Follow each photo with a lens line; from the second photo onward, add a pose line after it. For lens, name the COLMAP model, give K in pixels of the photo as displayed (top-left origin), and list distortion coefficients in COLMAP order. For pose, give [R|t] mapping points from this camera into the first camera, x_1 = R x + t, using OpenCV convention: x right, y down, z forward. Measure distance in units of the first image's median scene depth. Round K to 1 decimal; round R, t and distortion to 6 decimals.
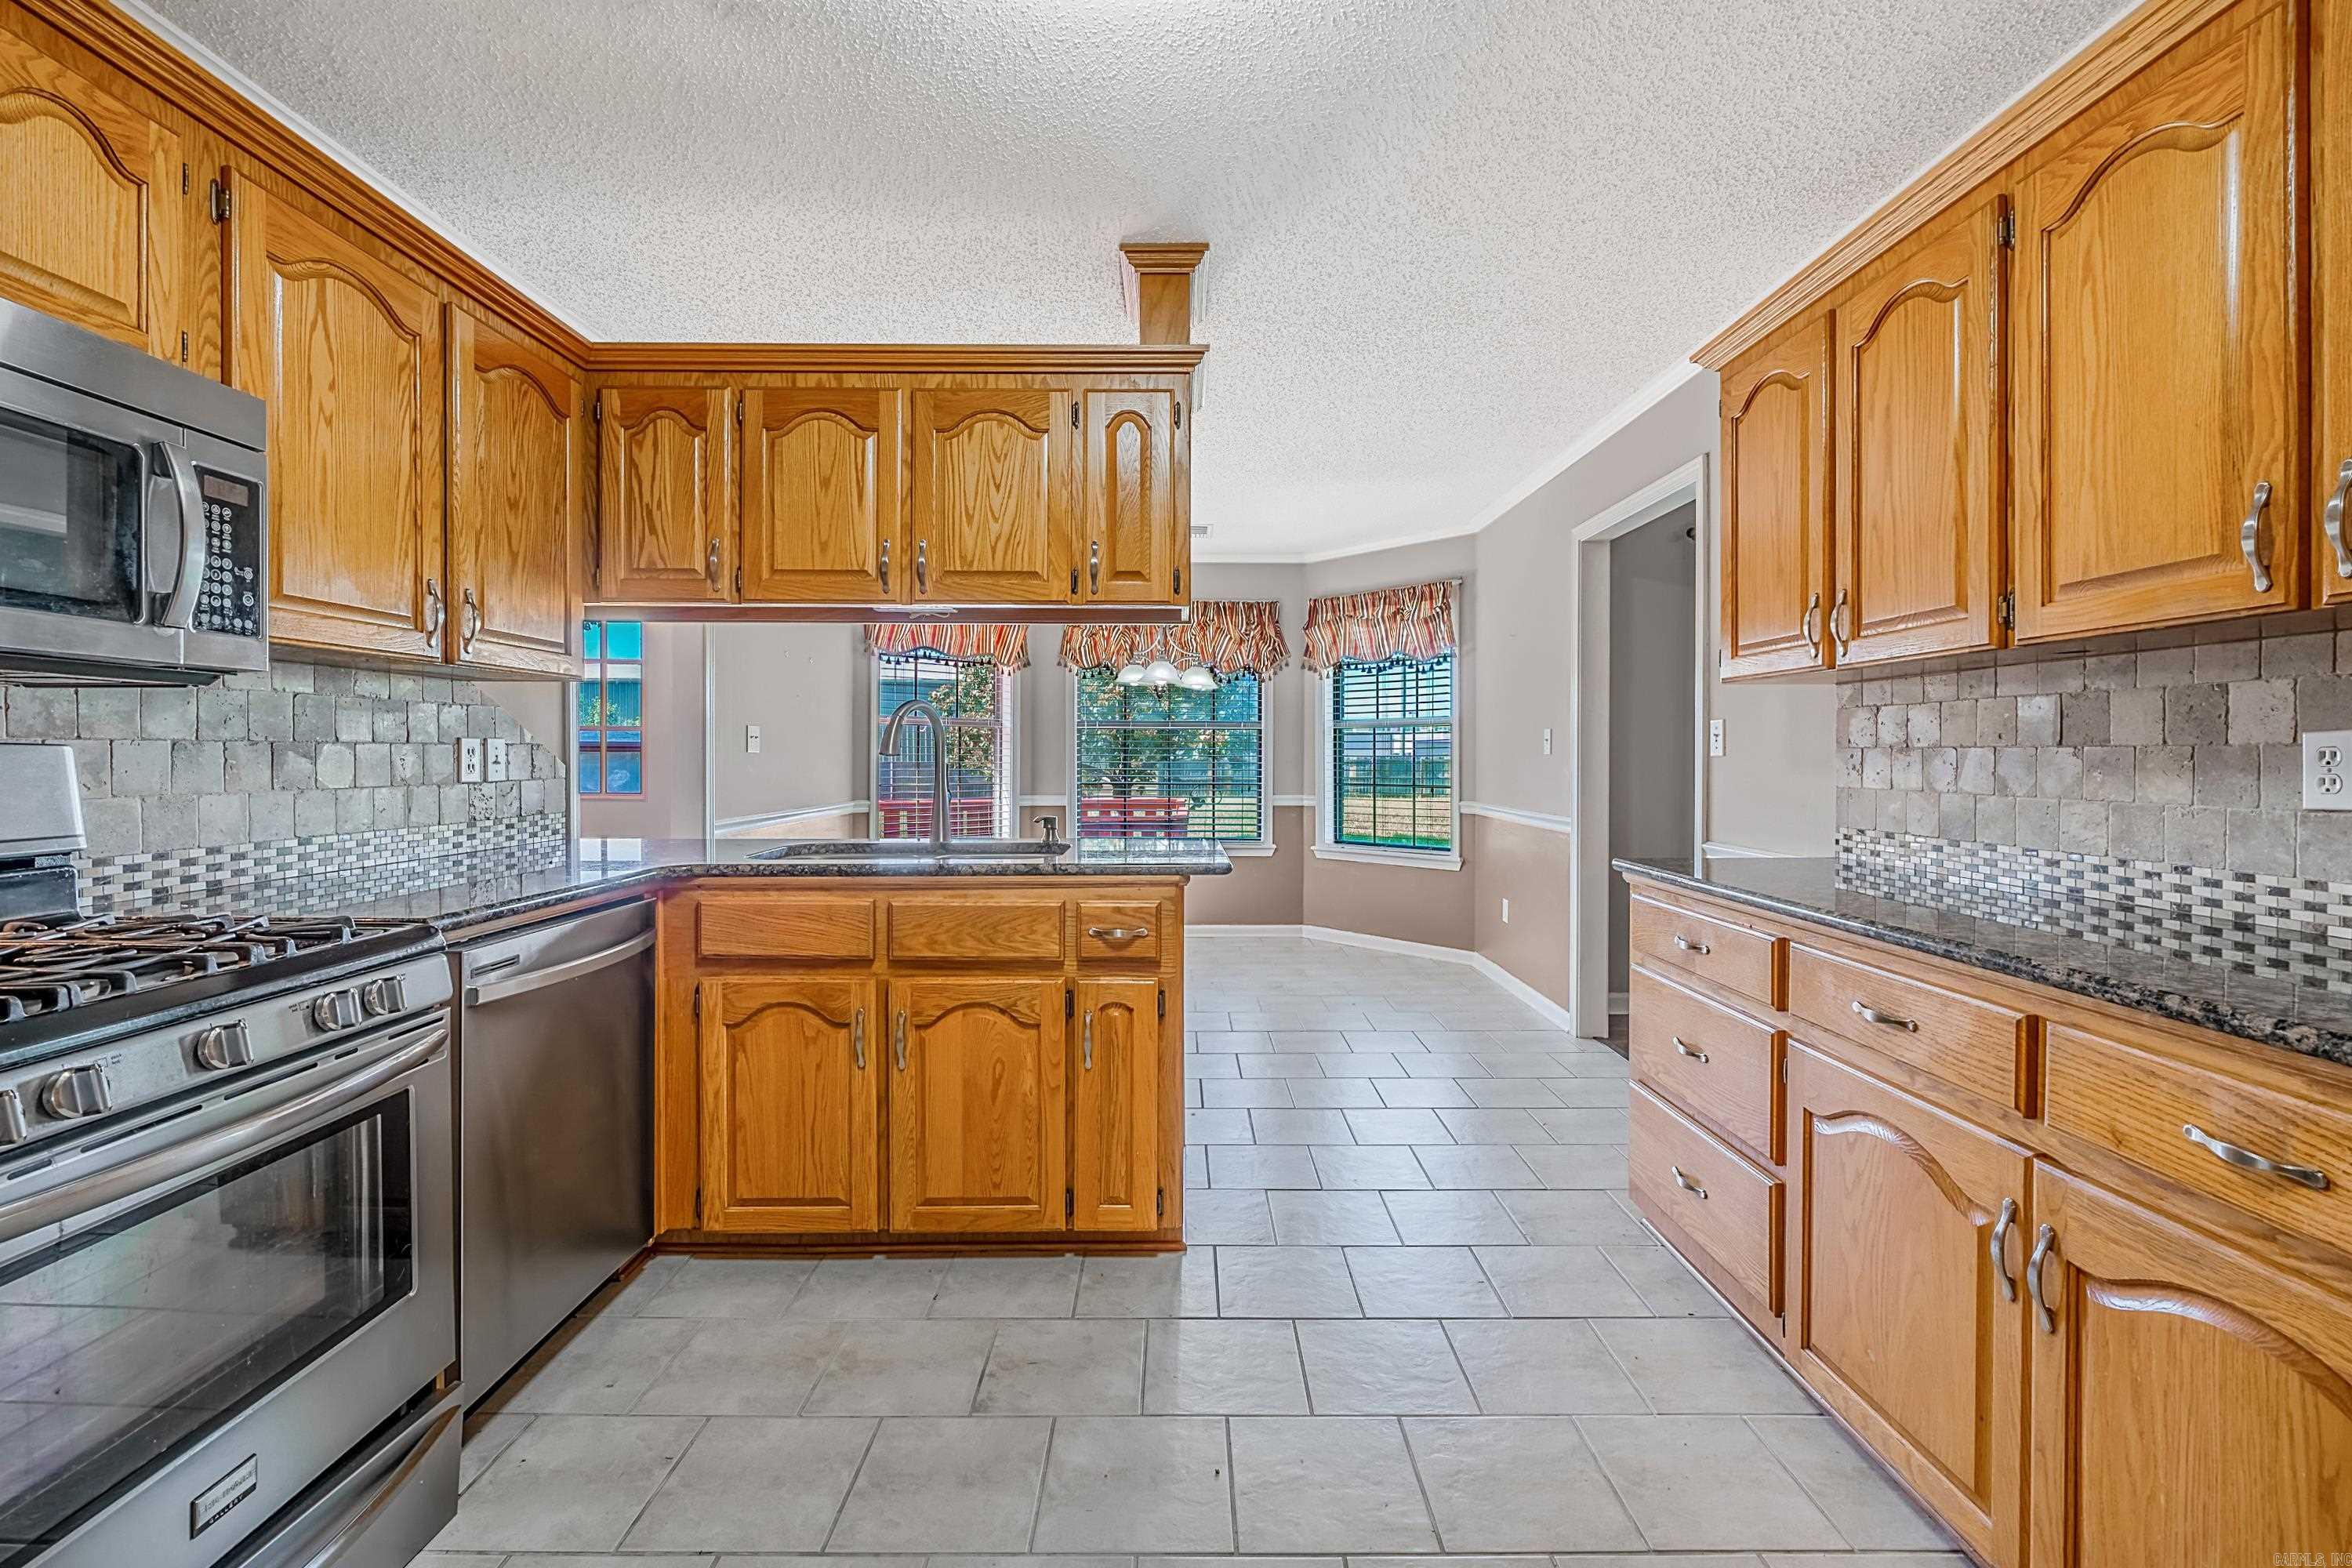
lens RADIAL K [[994.8, 0, 1181.4], [0, 994.8, 770.0], [0, 0, 1]] dist [-0.001679, -0.001720]
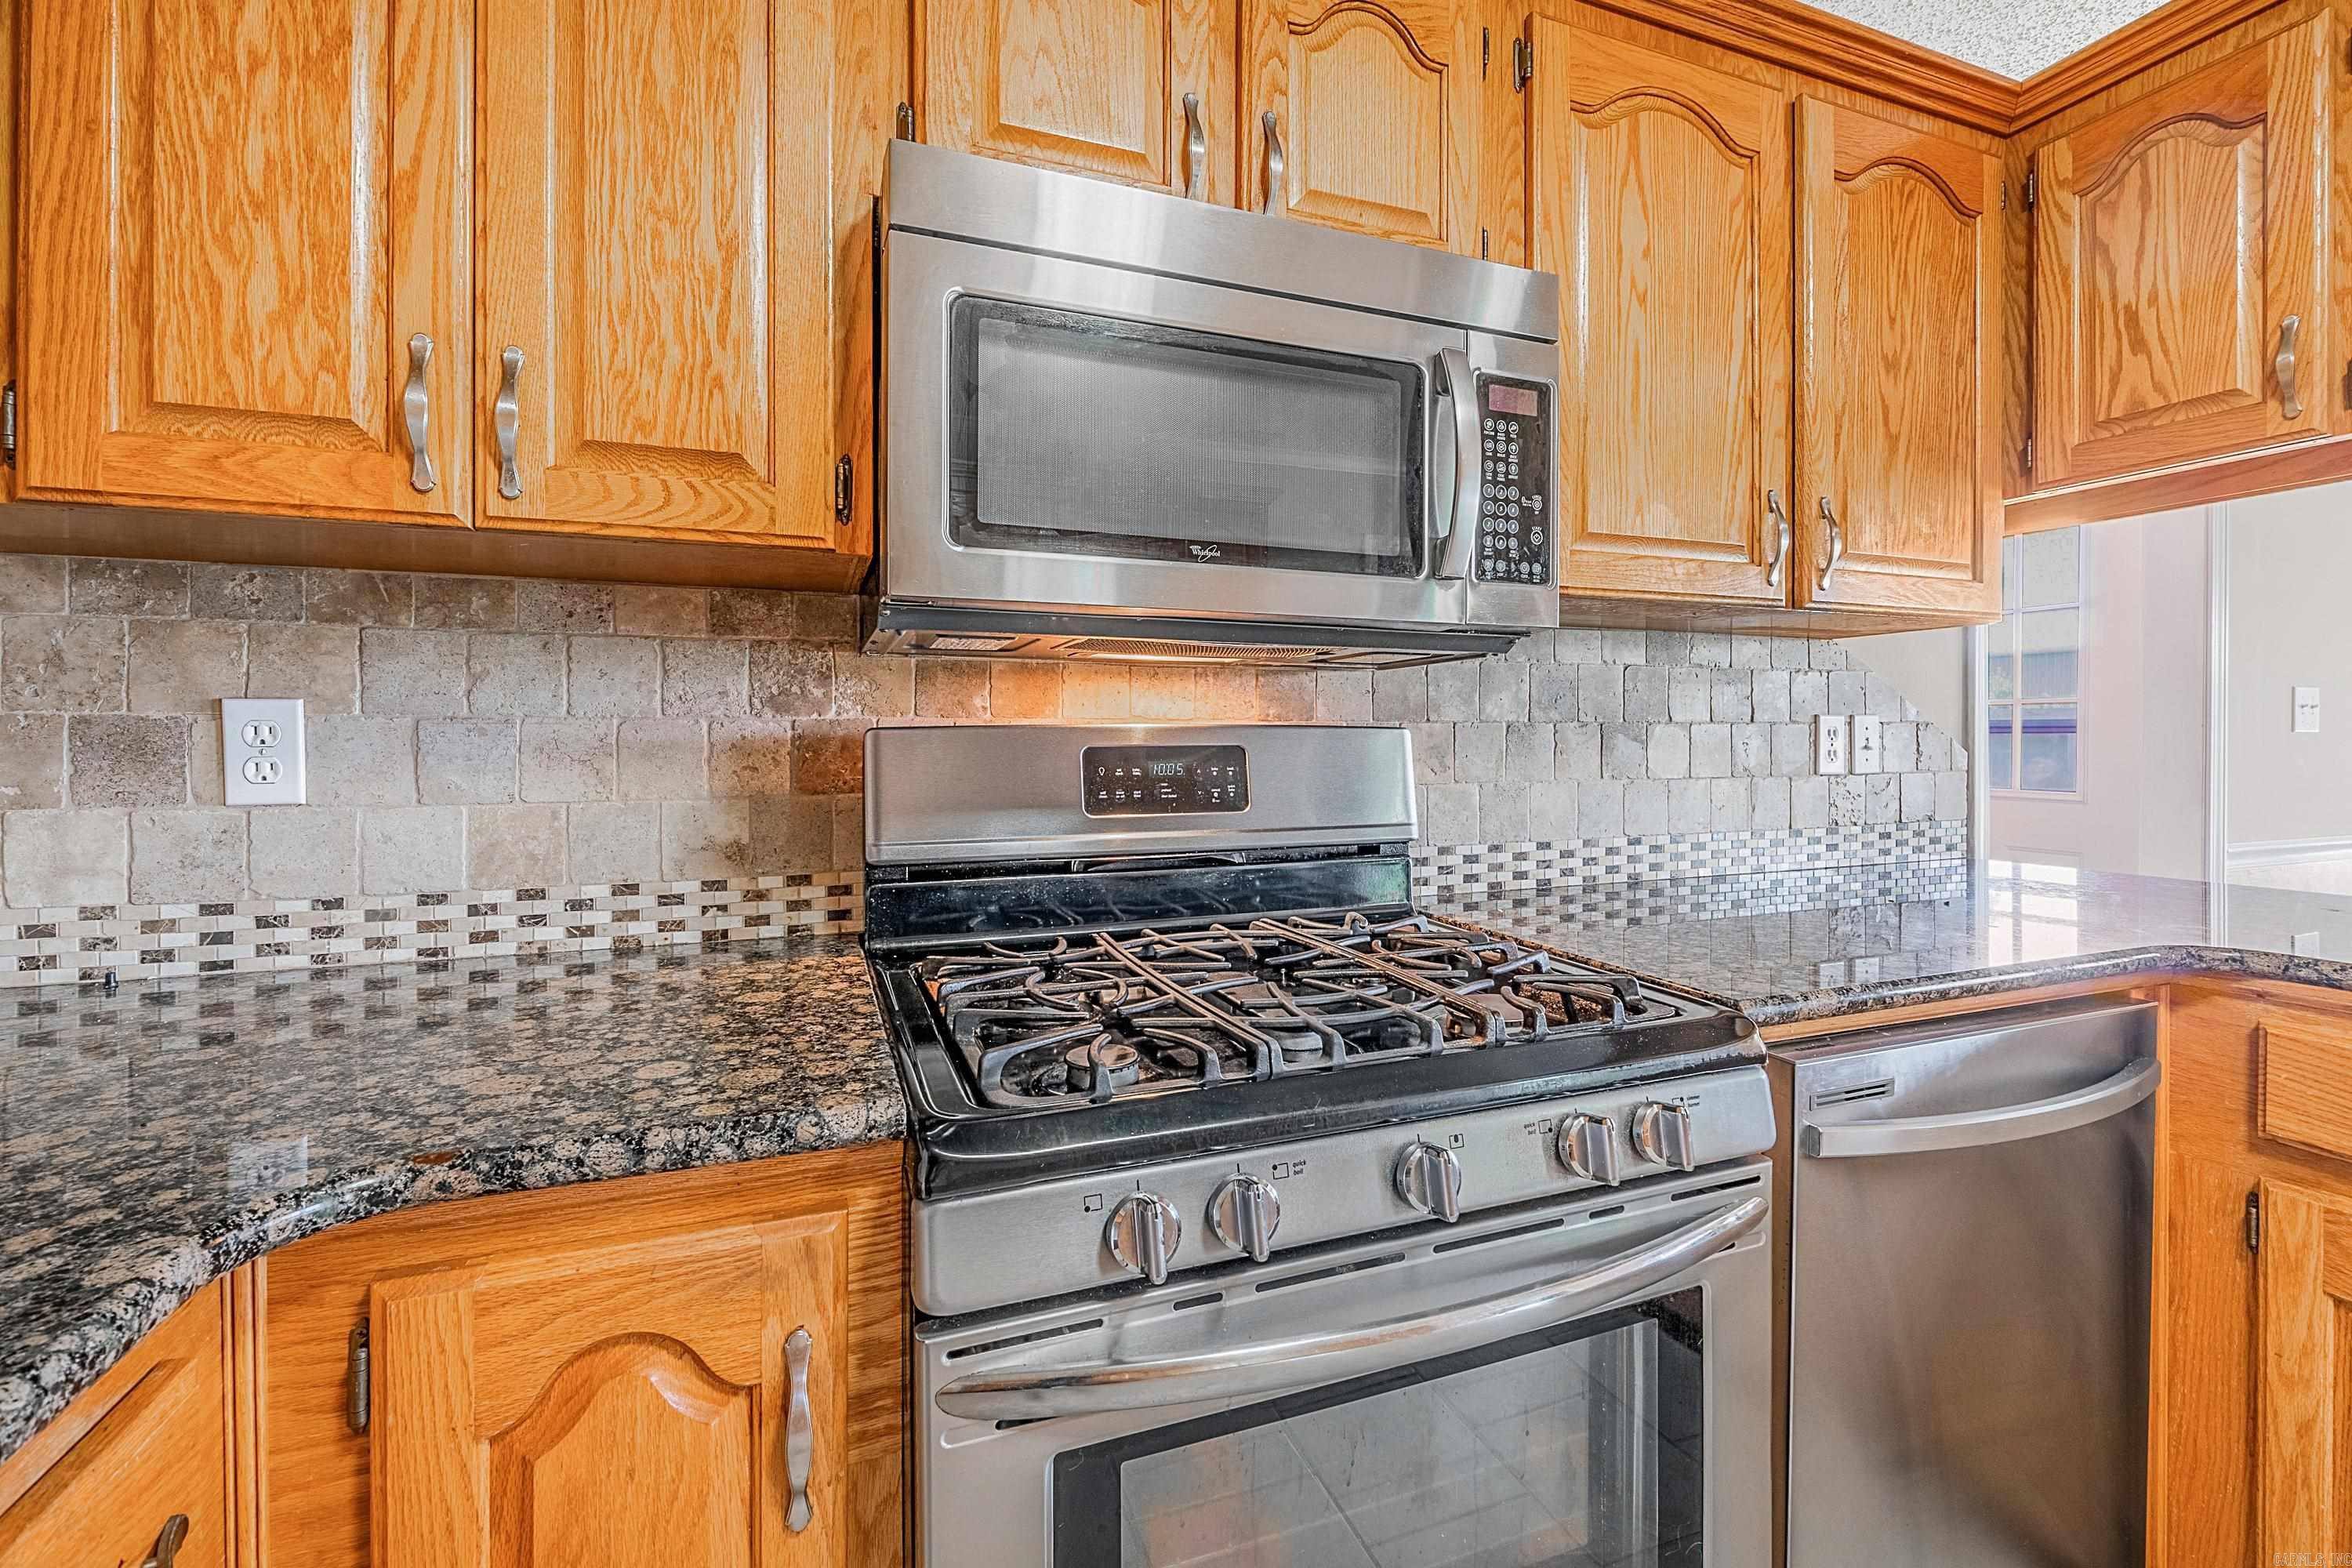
lens RADIAL K [[994.8, 0, 1172.8], [0, 994.8, 743.9], [0, 0, 1]] dist [-0.001679, -0.001720]
pose [[0.343139, 0.000409, -0.939284, -0.212810], [-0.011018, 0.999933, -0.003590, -0.002758], [0.939220, 0.011581, 0.343121, 0.322524]]
